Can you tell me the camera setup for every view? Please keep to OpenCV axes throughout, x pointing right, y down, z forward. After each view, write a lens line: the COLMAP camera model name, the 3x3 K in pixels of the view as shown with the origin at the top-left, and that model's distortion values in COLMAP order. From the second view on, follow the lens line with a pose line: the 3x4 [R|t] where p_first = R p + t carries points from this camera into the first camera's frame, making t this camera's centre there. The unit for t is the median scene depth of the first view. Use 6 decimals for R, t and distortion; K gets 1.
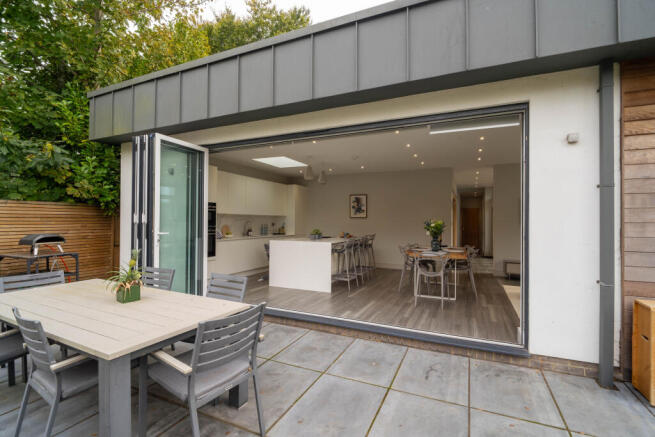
lens RADIAL K [[312.1, 0, 327.5], [0, 312.1, 218.5], [0, 0, 1]] dist [0.002220, 0.000216]
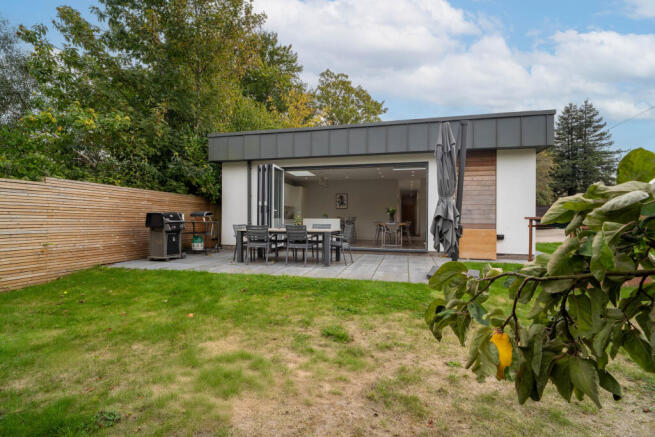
lens RADIAL K [[312.1, 0, 327.5], [0, 312.1, 218.5], [0, 0, 1]] dist [0.002220, 0.000216]
pose [[0.983766, 0.001412, 0.179452, -0.452969], [-0.001931, 0.999994, 0.002717, 0.079155], [-0.179447, -0.003019, 0.983763, -0.968370]]
